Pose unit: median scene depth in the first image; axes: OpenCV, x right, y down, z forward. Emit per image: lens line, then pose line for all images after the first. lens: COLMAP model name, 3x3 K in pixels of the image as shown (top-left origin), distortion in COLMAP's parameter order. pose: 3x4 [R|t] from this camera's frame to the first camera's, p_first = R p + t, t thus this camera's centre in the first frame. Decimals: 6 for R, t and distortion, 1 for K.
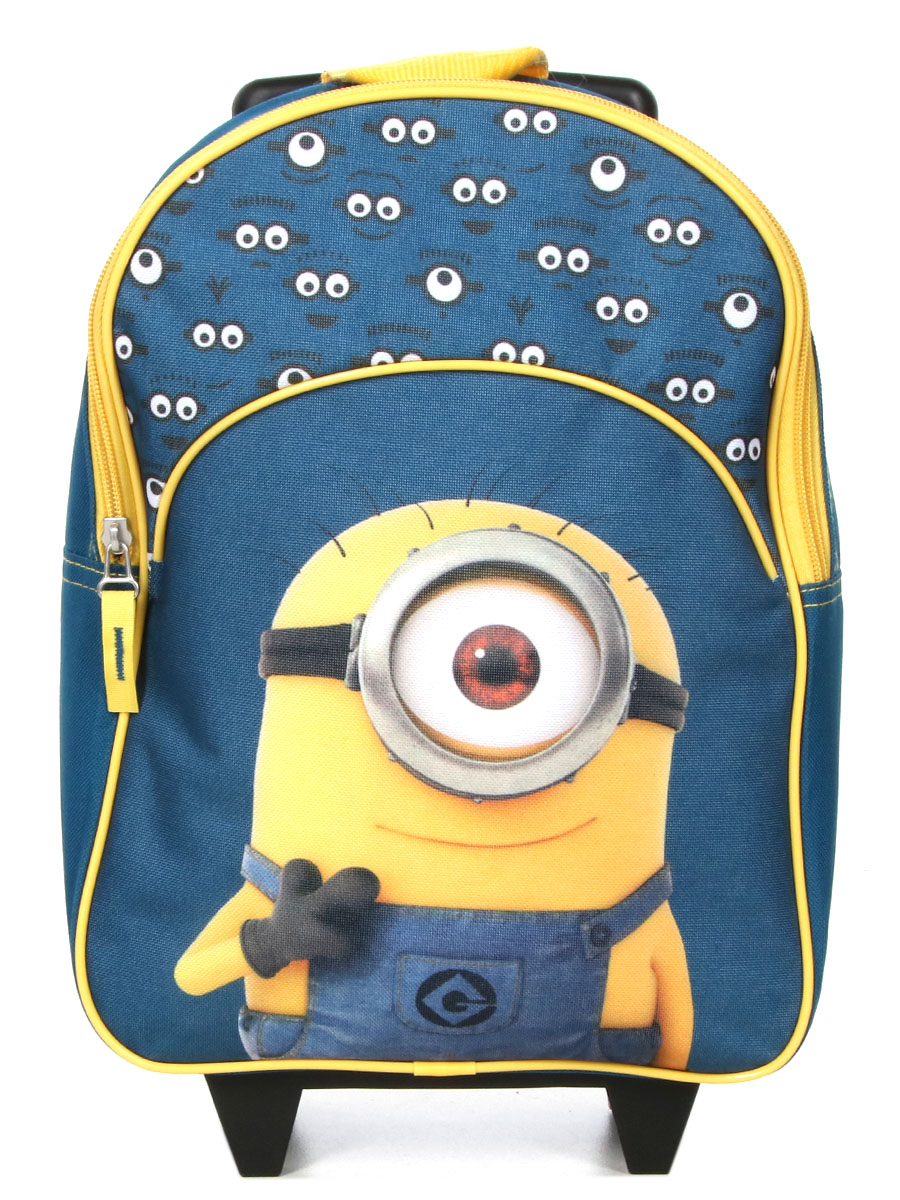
lens RADIAL K [[3267.2, 0, 450.0], [0, 3267.2, 600.0], [0, 0, 1]] dist [-0.034354, -0.194073]
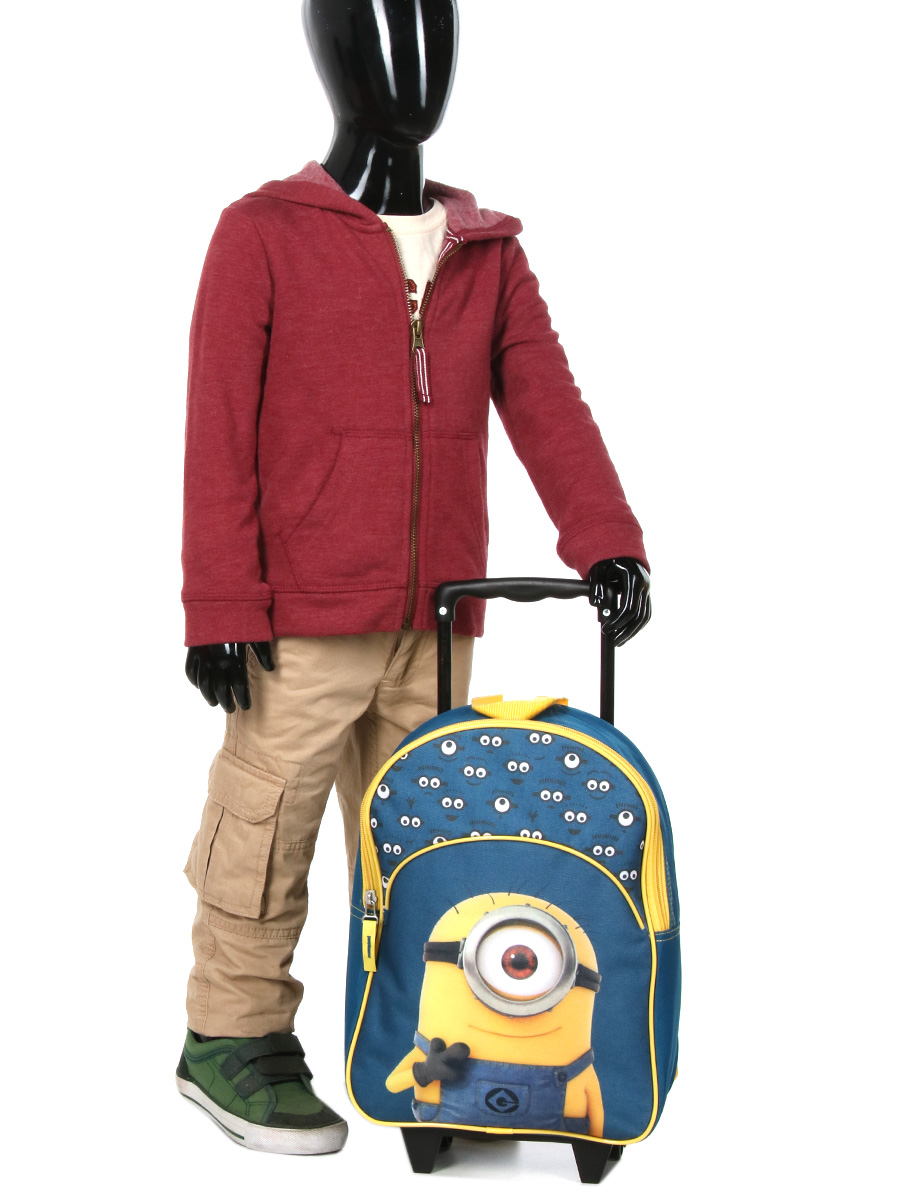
lens RADIAL K [[2353.3, 0, 450.0], [0, 2353.3, 600.0], [0, 0, 1]] dist [-0.012889, -0.026729]
pose [[0.990568, 0.029589, -0.133790, 0.186951], [-0.042194, 0.994829, -0.092382, -0.082594], [0.130365, 0.097156, 0.986694, -0.746891]]
